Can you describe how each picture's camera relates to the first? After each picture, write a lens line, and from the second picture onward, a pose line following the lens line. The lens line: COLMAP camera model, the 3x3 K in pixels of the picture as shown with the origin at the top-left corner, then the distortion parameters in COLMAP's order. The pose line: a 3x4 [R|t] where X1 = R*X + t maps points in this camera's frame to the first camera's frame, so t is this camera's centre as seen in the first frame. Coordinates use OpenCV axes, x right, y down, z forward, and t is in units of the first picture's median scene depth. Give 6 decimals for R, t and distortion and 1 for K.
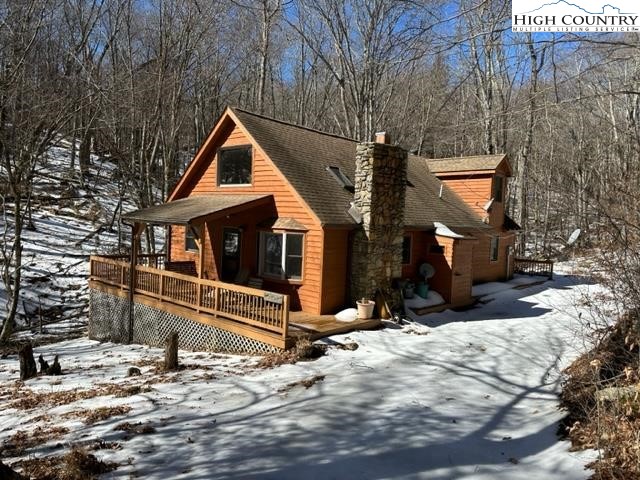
lens RADIAL K [[445.7, 0, 318.8], [0, 445.7, 241.6], [0, 0, 1]] dist [0.084612, -0.119046]
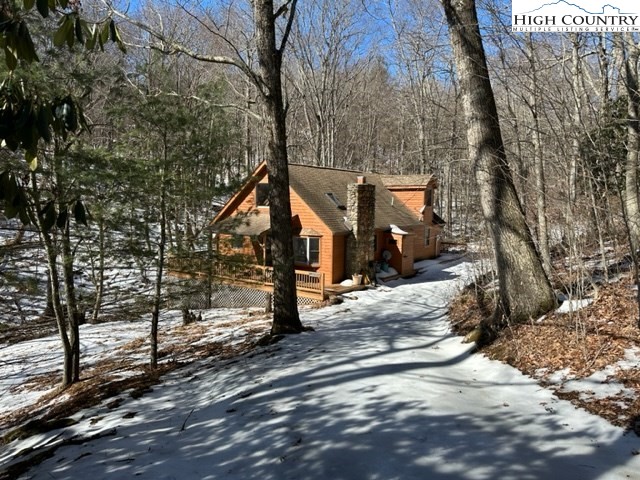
lens RADIAL K [[445.7, 0, 318.8], [0, 445.7, 241.6], [0, 0, 1]] dist [0.084612, -0.119046]
pose [[0.991647, -0.038976, 0.122954, -0.240809], [0.033584, 0.998394, 0.045629, -0.079388], [-0.124535, -0.041118, 0.991363, -0.686097]]
